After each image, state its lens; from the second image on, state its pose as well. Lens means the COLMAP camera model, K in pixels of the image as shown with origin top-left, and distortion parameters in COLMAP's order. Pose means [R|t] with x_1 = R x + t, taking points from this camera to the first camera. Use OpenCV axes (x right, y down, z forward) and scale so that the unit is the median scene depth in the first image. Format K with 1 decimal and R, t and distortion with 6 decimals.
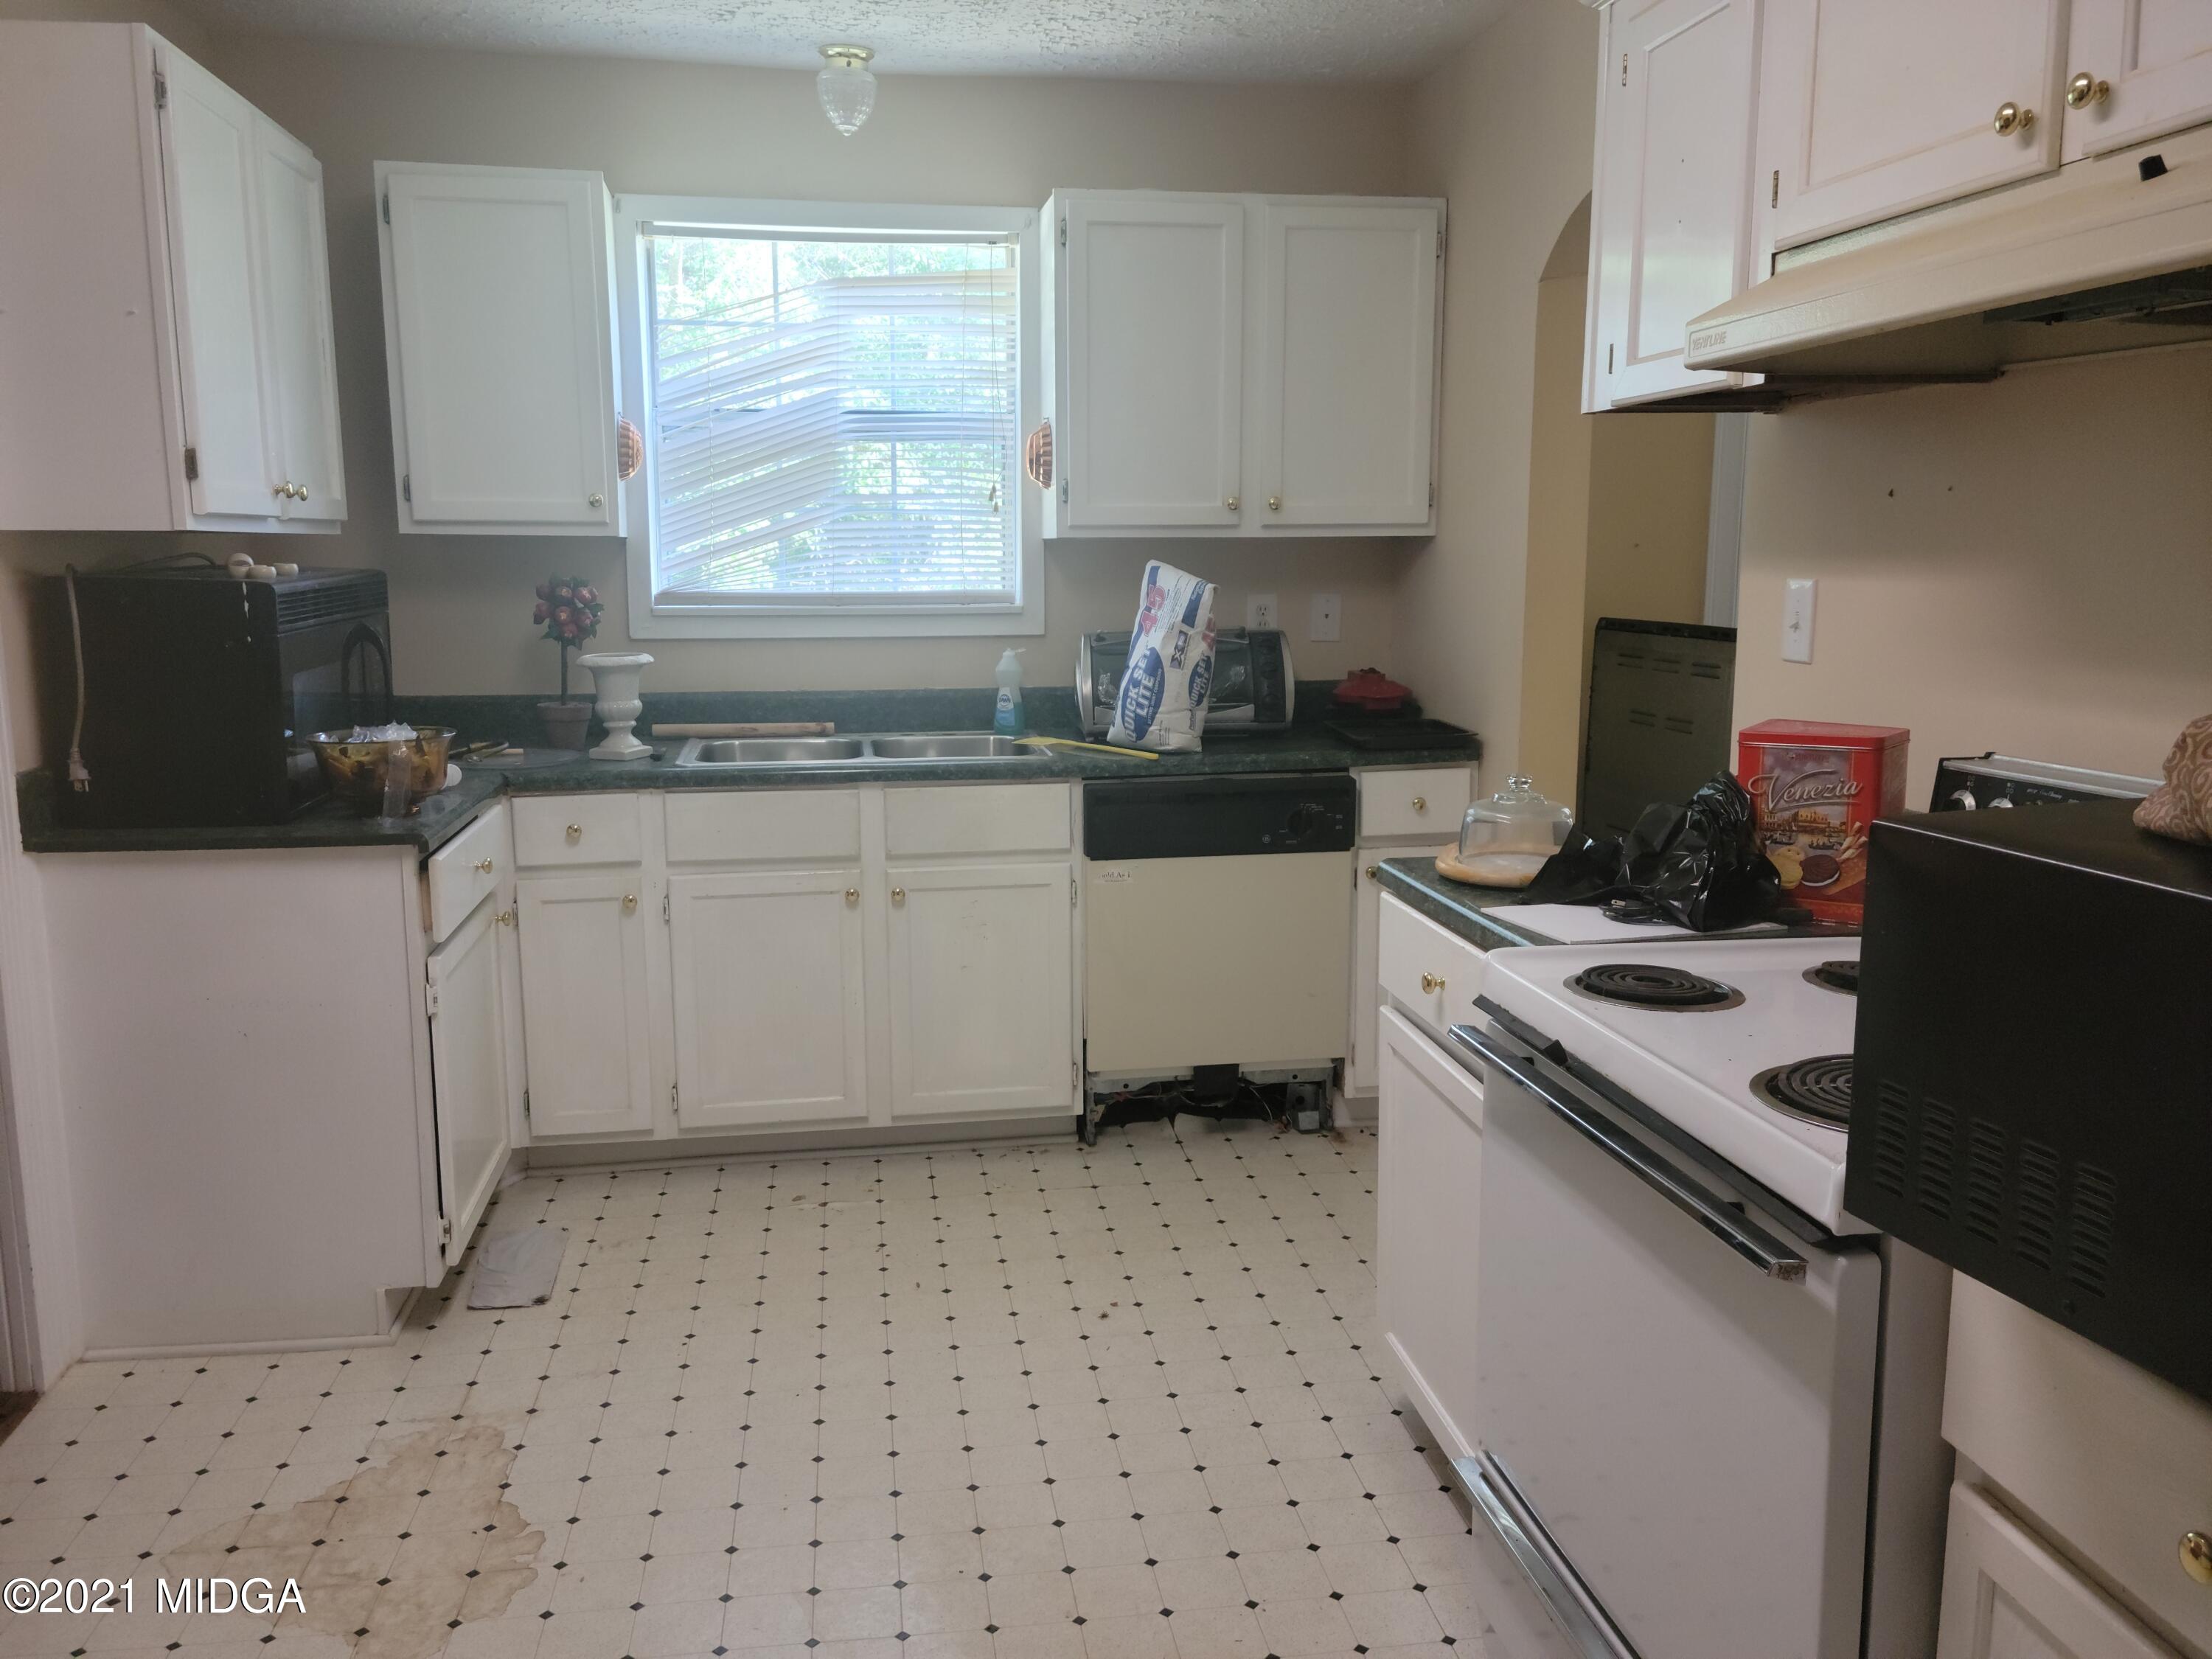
lens RADIAL K [[1767.2, 0, 1103.0], [0, 1767.2, 846.0], [0, 0, 1]] dist [0.095247, -0.086164]
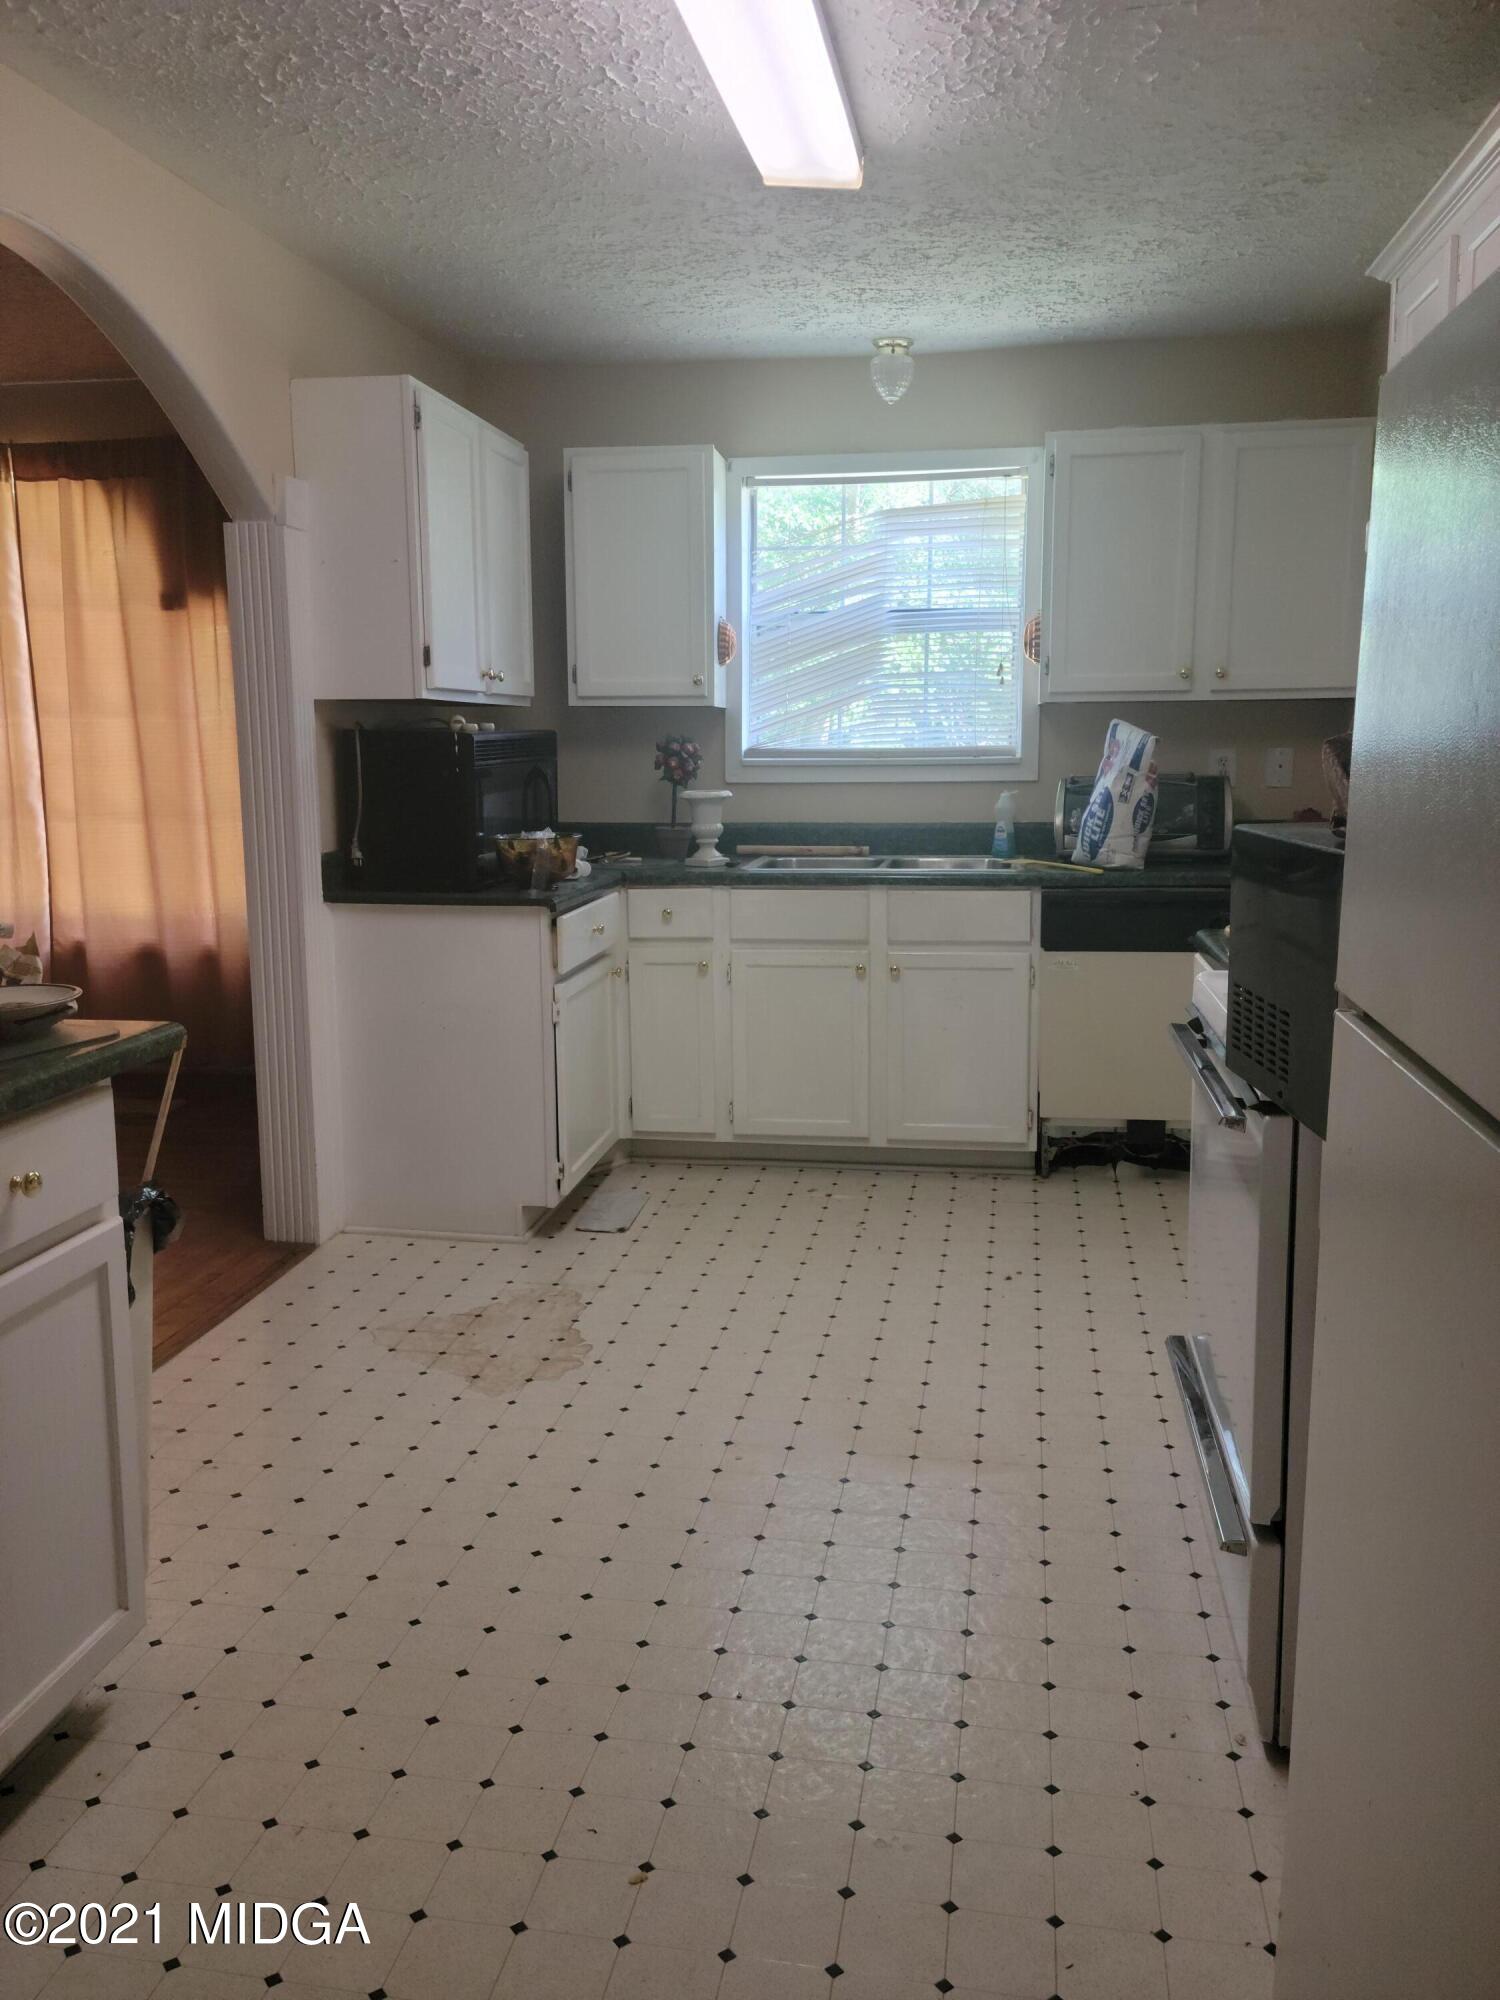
lens RADIAL K [[1597.8, 0, 766.6], [0, 1597.8, 993.7], [0, 0, 1]] dist [0.095247, -0.086164]
pose [[0.955229, 0.042189, -0.292845, 0.142846], [-0.045175, 0.998973, -0.003435, 0.052457], [0.292399, 0.016511, 0.956154, -0.175917]]
